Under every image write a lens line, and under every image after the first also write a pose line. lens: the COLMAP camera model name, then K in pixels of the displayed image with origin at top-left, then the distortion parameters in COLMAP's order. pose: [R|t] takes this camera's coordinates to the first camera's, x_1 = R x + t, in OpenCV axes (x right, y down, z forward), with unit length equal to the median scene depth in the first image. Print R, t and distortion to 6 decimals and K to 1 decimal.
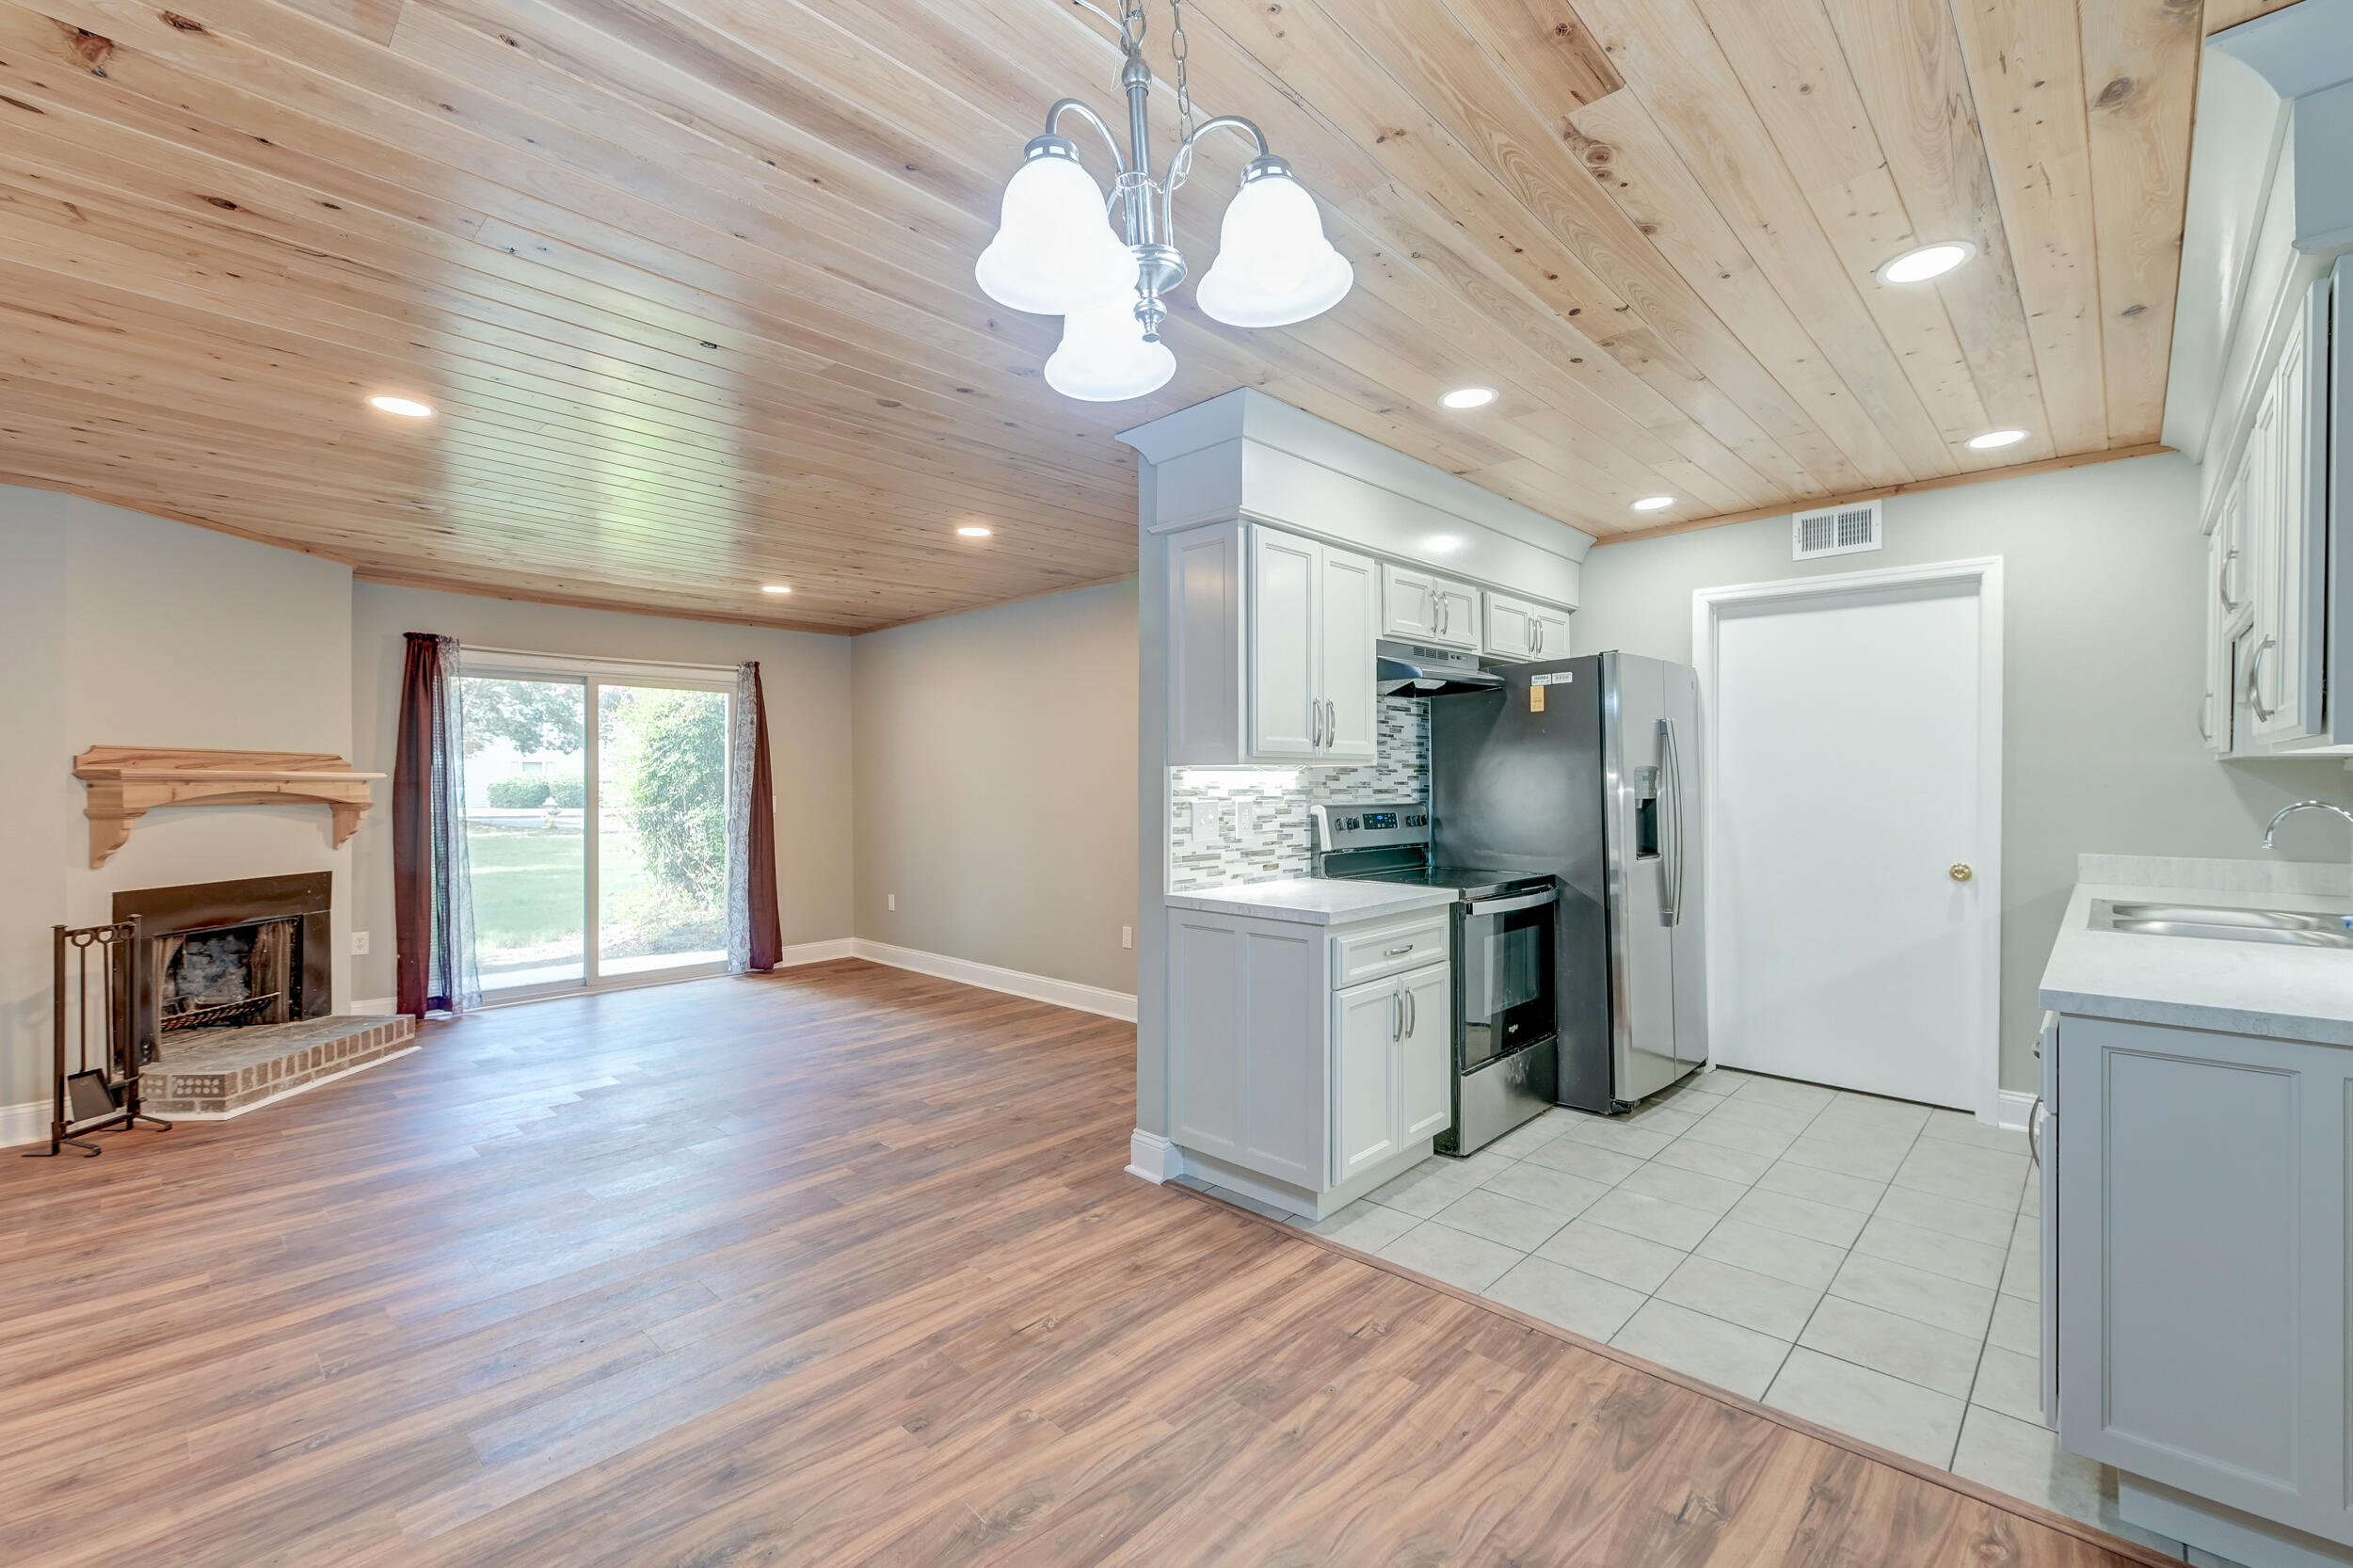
lens RADIAL K [[997.7, 0, 1177.8], [0, 997.7, 781.2], [0, 0, 1]] dist [0.018750, -0.008934]
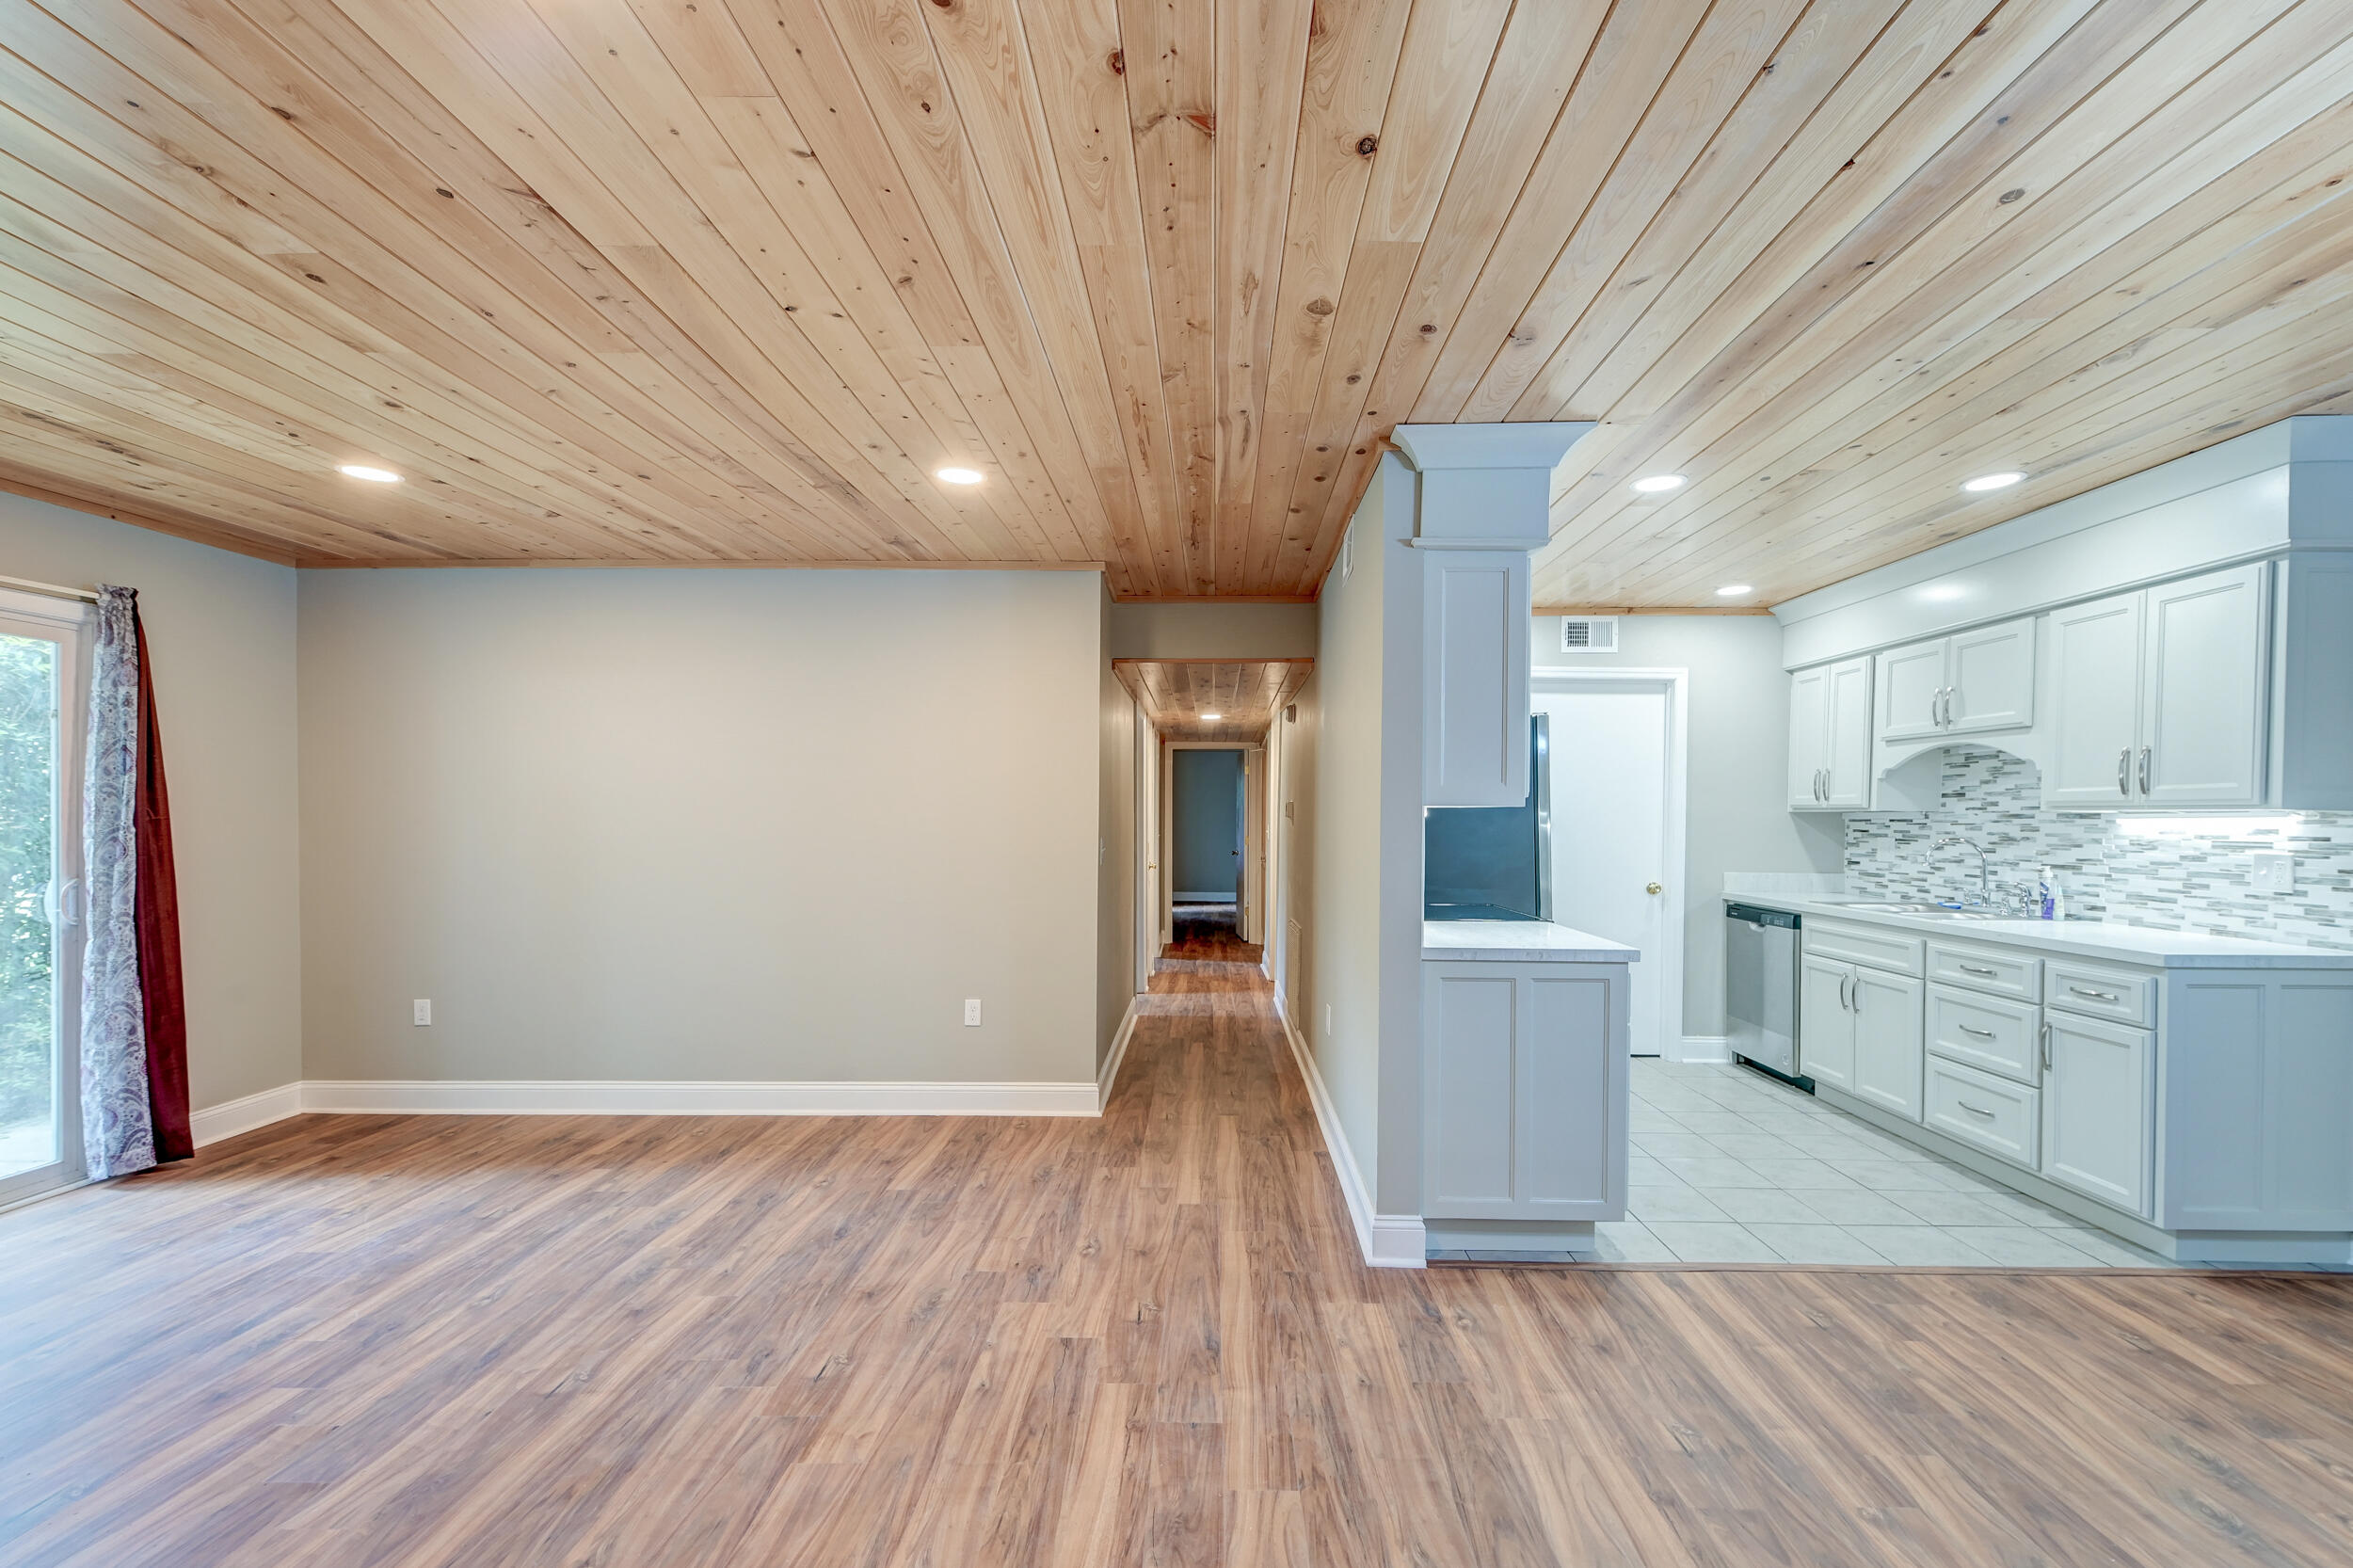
lens RADIAL K [[997.7, 0, 1197.0], [0, 997.7, 831.0], [0, 0, 1]] dist [0.018750, -0.008934]
pose [[0.735461, -0.002442, 0.677563, -0.661158], [-0.006186, 0.999928, 0.010319, -0.000231], [-0.677539, -0.011781, 0.735392, 0.403306]]
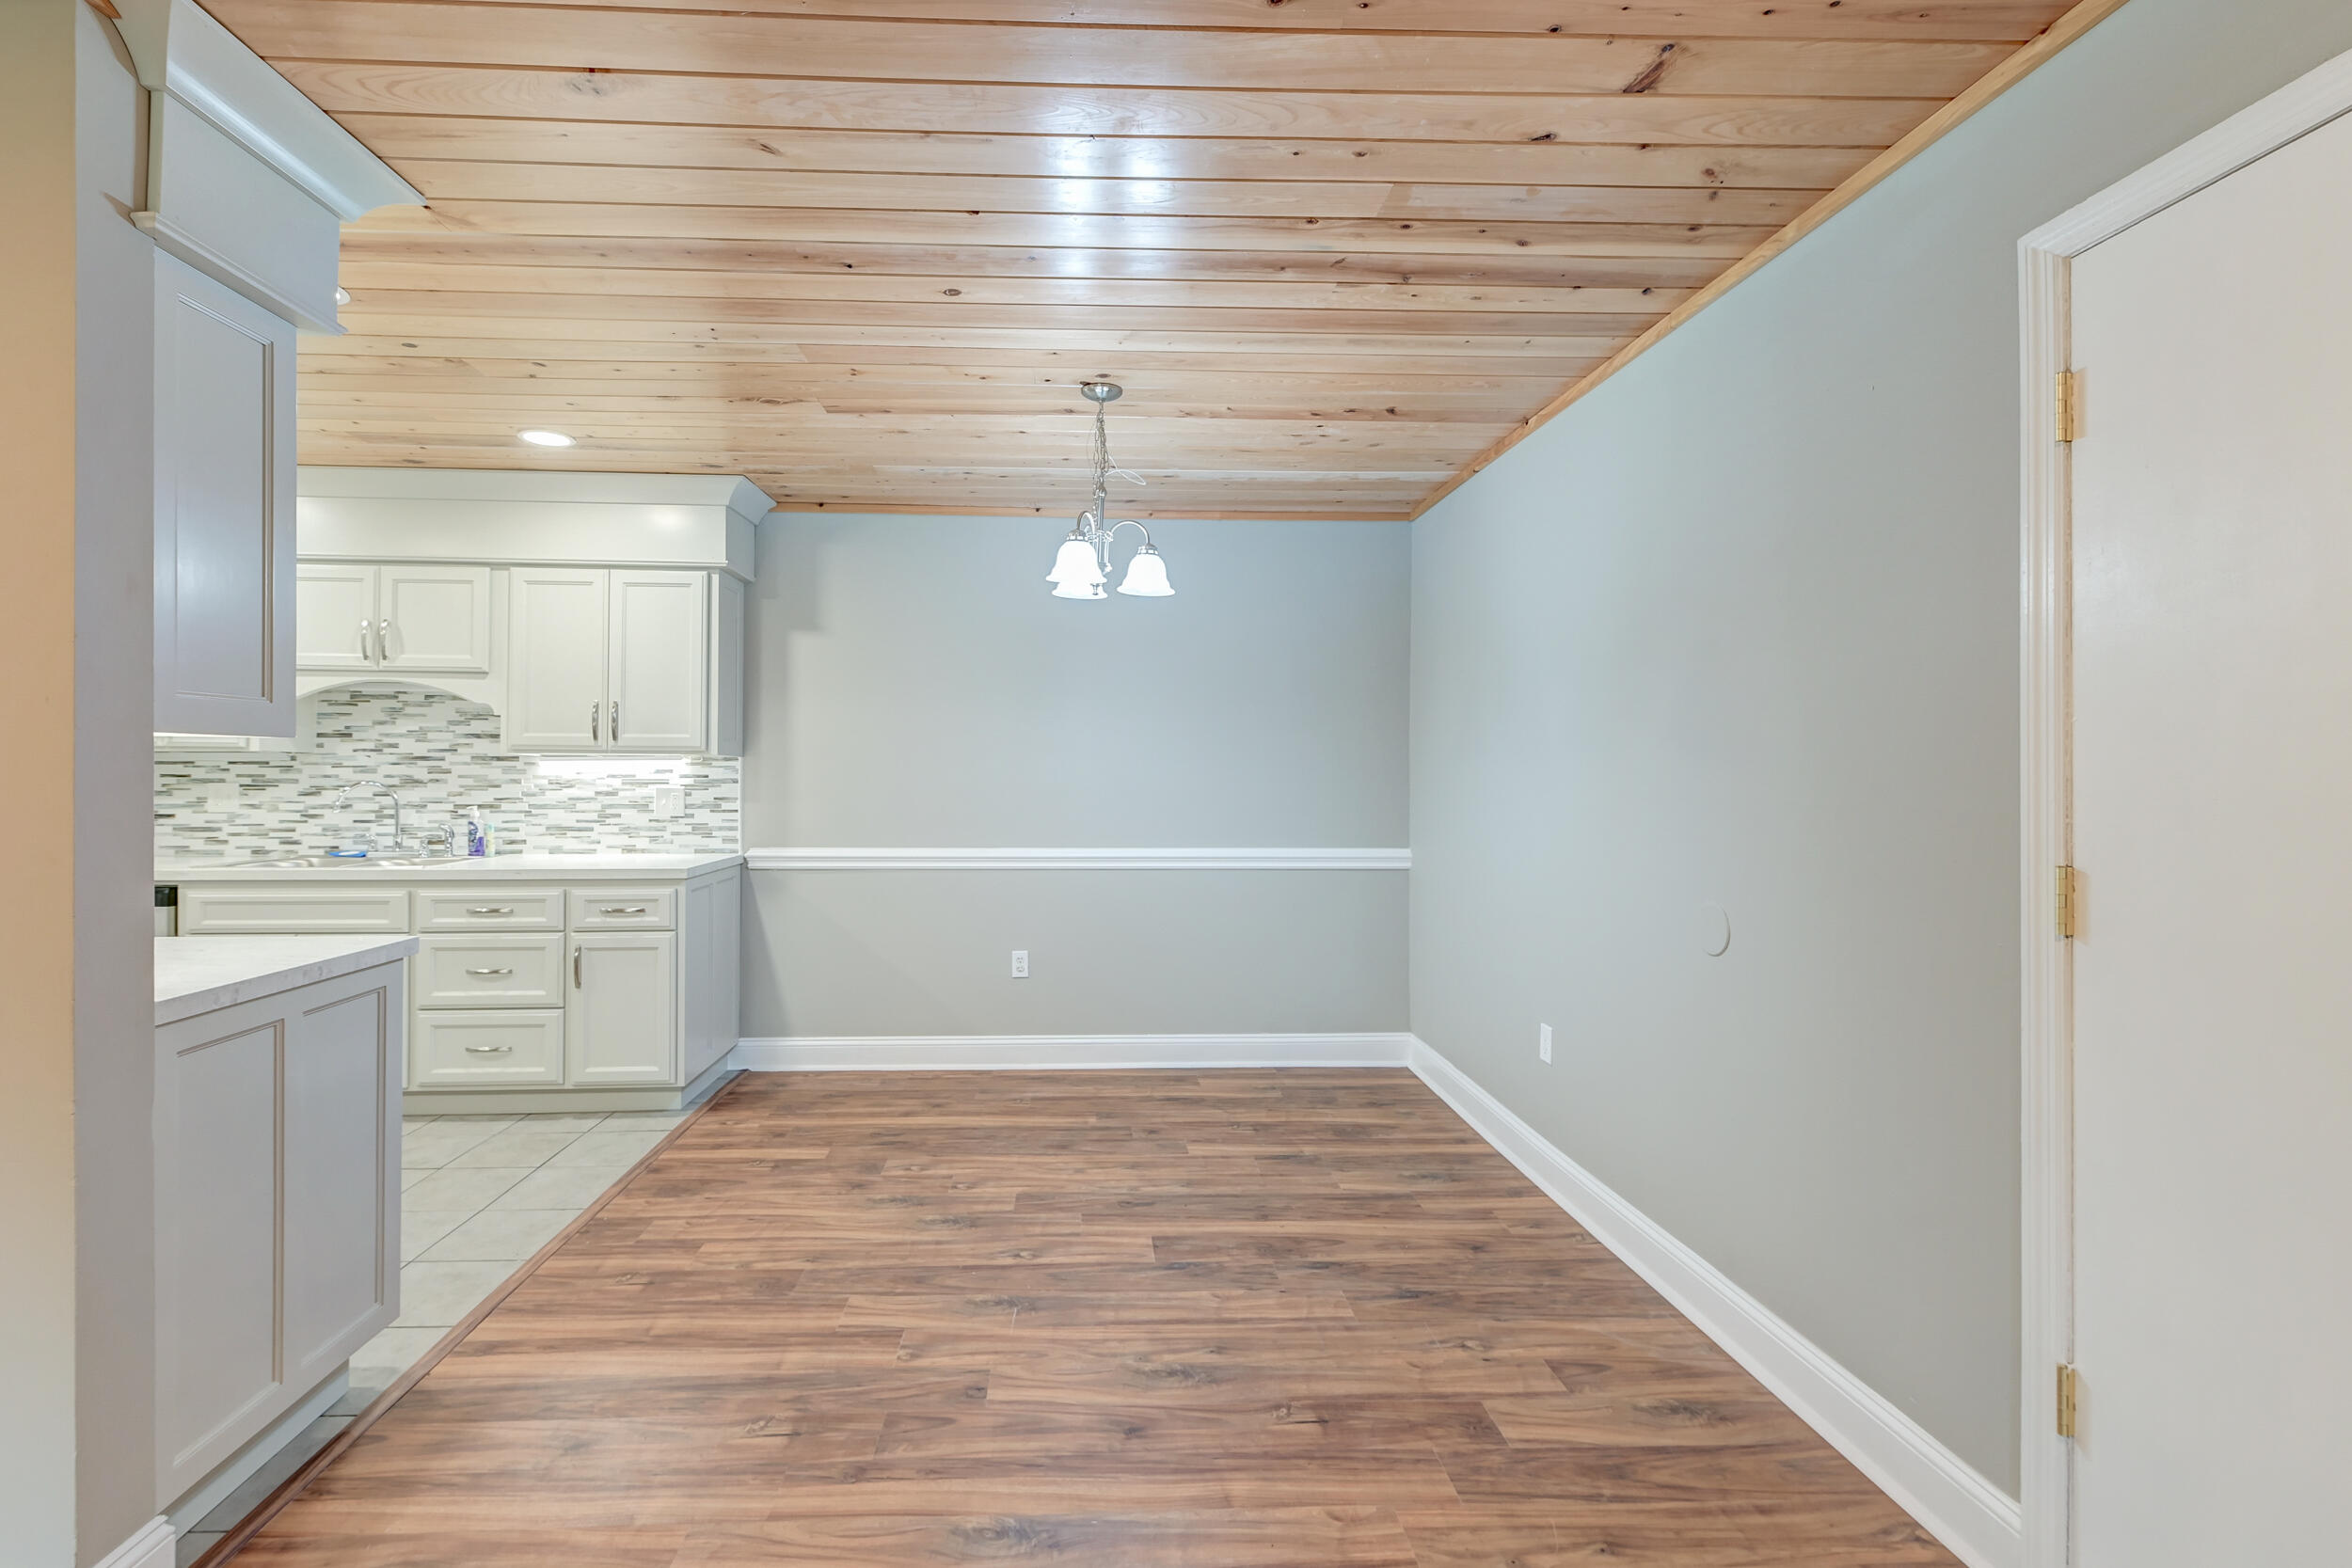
lens RADIAL K [[997.2, 0, 1120.3], [0, 997.2, 772.3], [0, 0, 1]] dist [0.018750, -0.008934]
pose [[-0.716752, -0.001621, 0.697326, -0.574114], [-0.000913, 0.999999, 0.001386, 0.002309], [-0.697327, 0.000356, -0.716753, 0.868140]]
